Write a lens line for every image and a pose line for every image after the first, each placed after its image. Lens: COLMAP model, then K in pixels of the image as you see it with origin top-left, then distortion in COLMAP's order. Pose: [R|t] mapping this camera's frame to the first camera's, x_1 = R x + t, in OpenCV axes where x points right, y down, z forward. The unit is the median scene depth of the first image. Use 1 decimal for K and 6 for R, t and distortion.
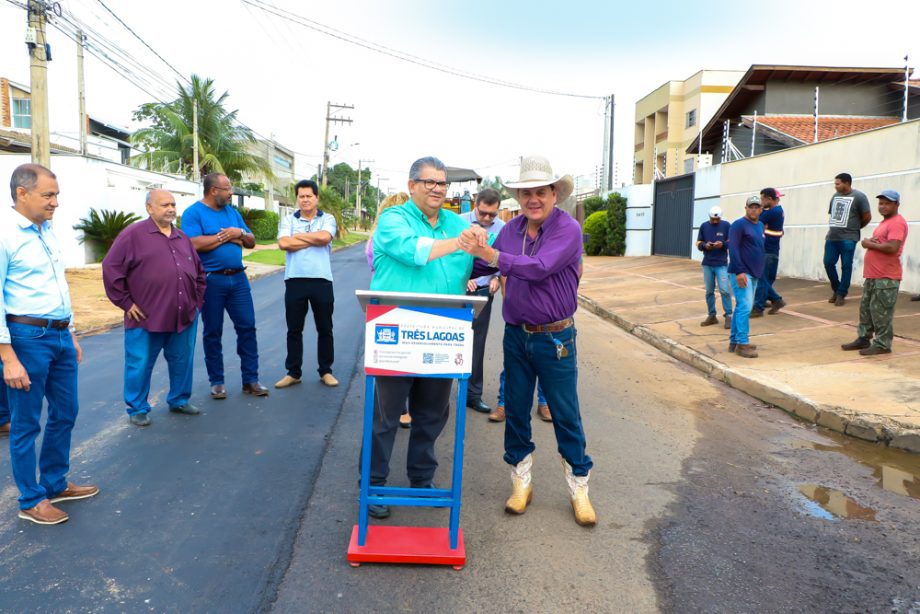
lens RADIAL K [[738.1, 0, 457.8], [0, 738.1, 307.4], [0, 0, 1]] dist [-0.006052, 0.005664]
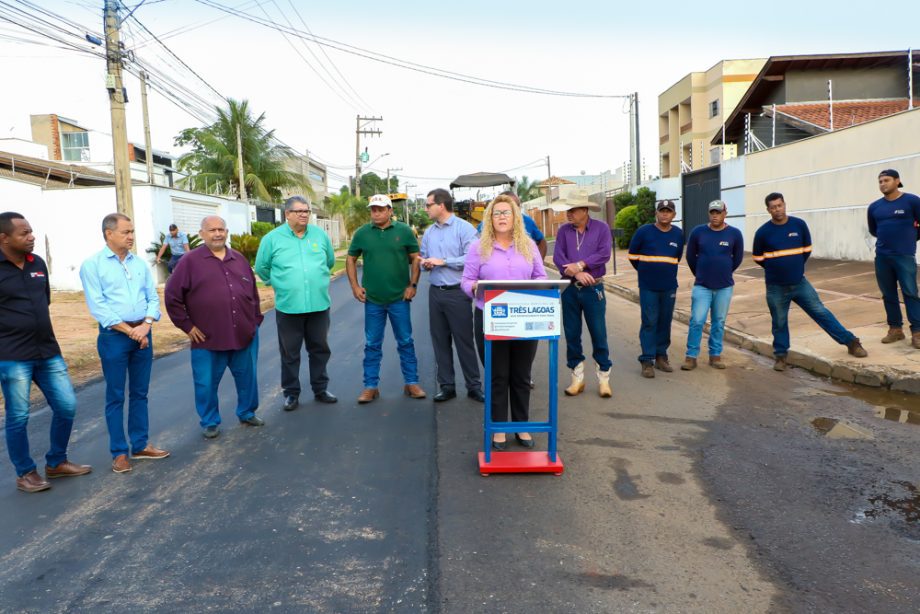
lens RADIAL K [[739.2, 0, 458.3], [0, 739.2, 308.3], [0, 0, 1]] dist [-0.002199, 0.000546]
pose [[0.997595, -0.055551, -0.041457, -0.043696], [0.055450, 0.998455, -0.003572, 0.012204], [0.041592, 0.001264, 0.999134, -0.159059]]
